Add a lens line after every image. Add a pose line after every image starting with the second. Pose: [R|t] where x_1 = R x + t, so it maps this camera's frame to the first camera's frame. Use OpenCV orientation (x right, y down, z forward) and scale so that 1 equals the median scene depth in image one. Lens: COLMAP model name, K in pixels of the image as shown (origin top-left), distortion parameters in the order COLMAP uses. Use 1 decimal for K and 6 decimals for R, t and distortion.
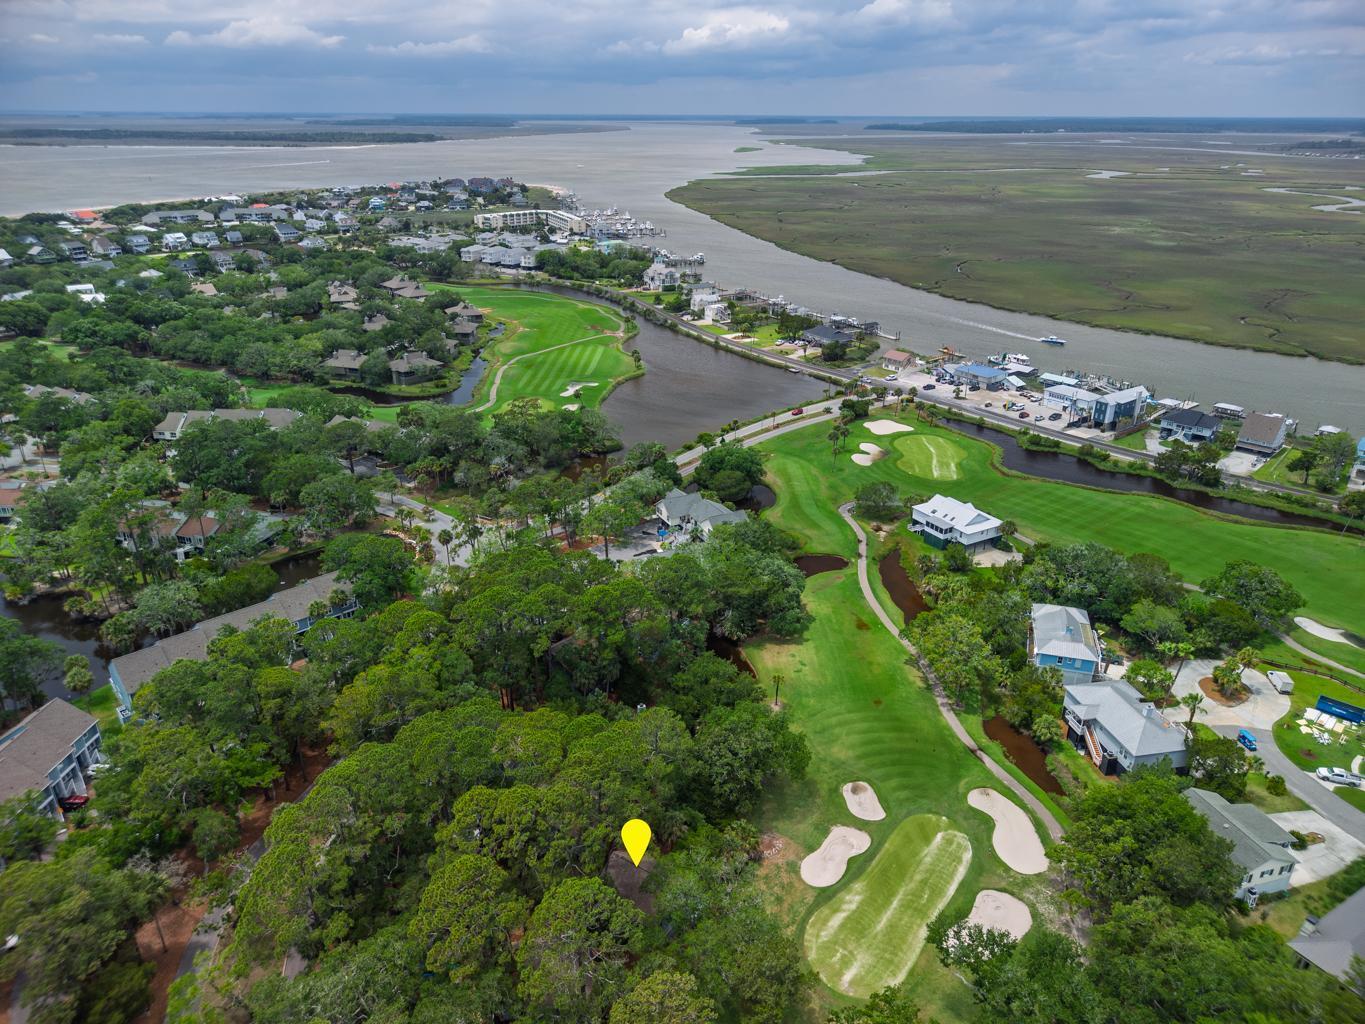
lens RADIAL K [[915.3, 0, 682.5], [0, 915.3, 512.0], [0, 0, 1]] dist [0.005845, 0.000113]
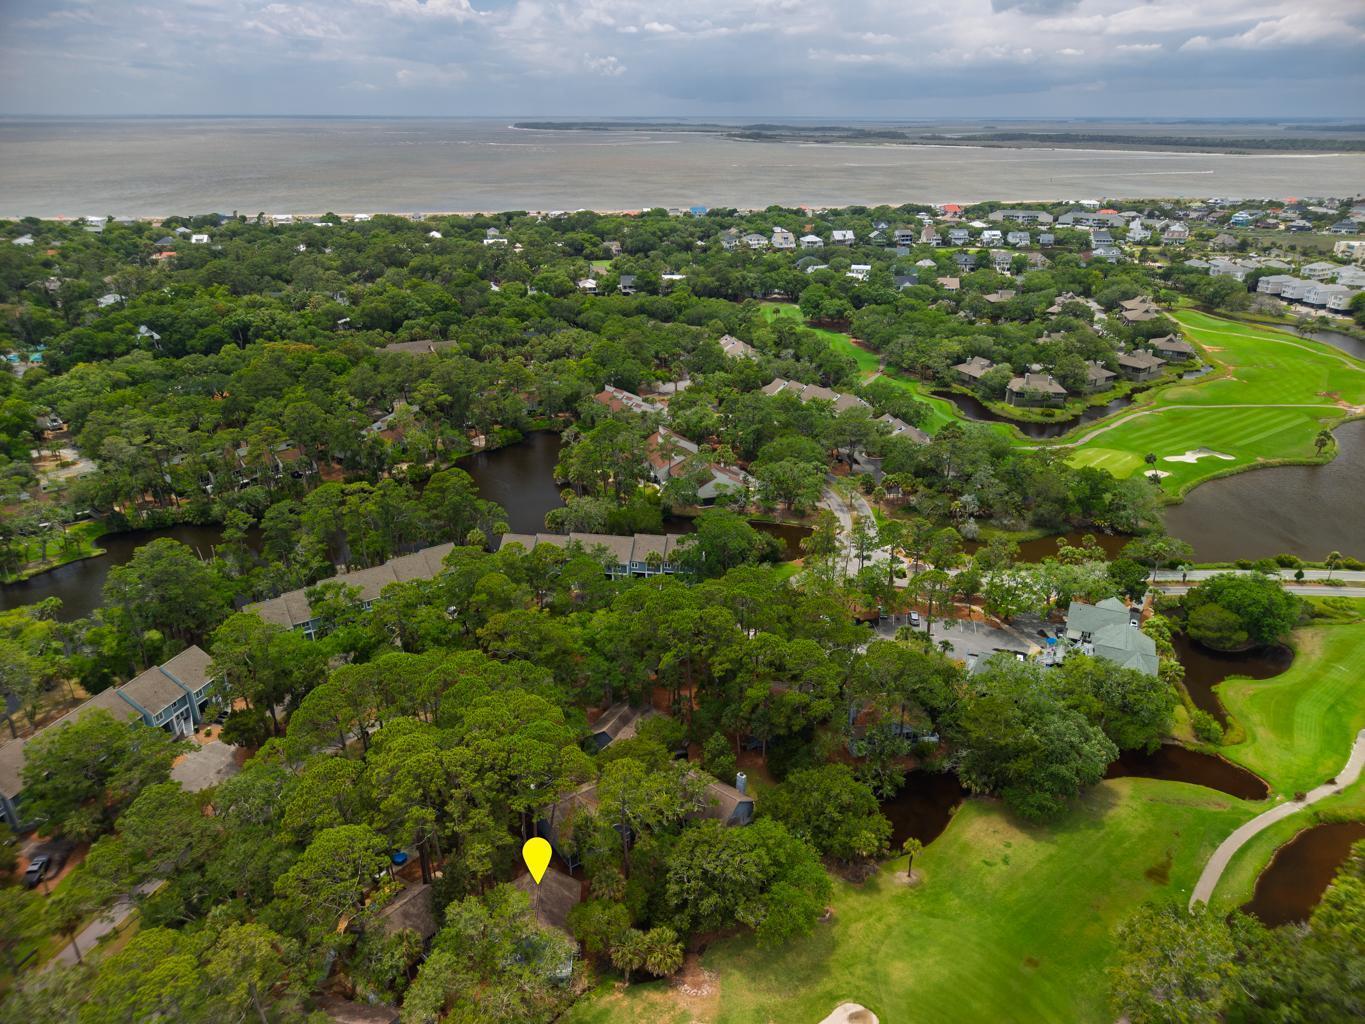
lens RADIAL K [[915.3, 0, 682.5], [0, 915.3, 512.0], [0, 0, 1]] dist [0.005845, 0.000113]
pose [[0.608024, 0.312607, -0.729784, 0.121416], [-0.316169, 0.938523, 0.138604, -0.033660], [0.728248, 0.146461, 0.669481, 0.078951]]
